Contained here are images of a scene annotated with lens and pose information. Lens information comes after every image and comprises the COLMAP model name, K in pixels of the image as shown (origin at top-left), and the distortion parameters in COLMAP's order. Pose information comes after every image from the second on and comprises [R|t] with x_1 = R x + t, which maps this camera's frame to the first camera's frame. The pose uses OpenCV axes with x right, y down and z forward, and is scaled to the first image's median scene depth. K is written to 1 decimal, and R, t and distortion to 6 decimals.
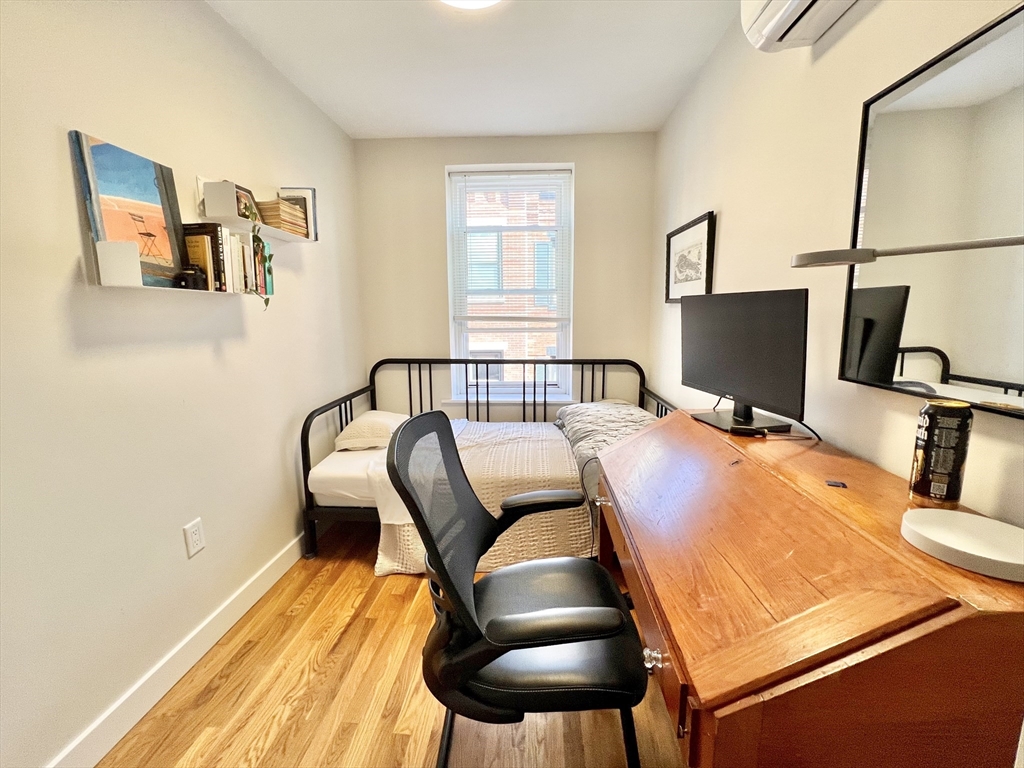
lens RADIAL K [[437.3, 0, 512.0], [0, 437.3, 384.0], [0, 0, 1]] dist [0.003257, 0.000304]
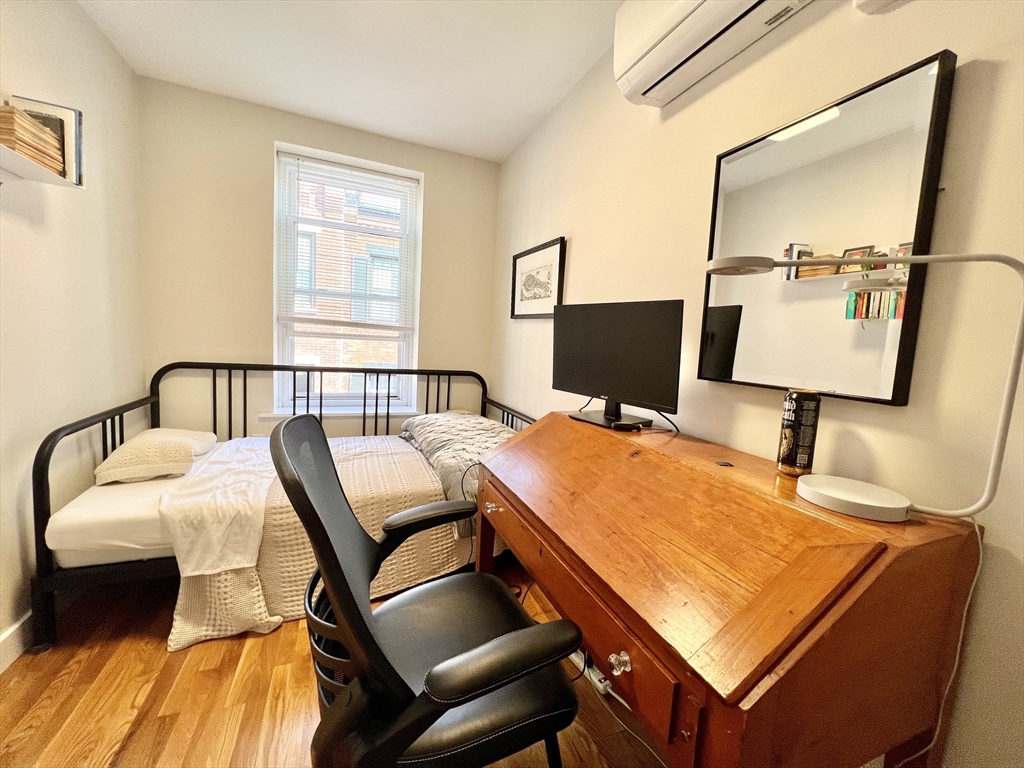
lens RADIAL K [[412.0, 0, 512.0], [0, 412.0, 384.0], [0, 0, 1]] dist [-0.000766, 0.000186]
pose [[0.897682, 0.014663, 0.440400, -0.106041], [0.006539, 0.998893, -0.046586, 0.027128], [-0.440595, 0.044699, 0.896592, 0.110137]]
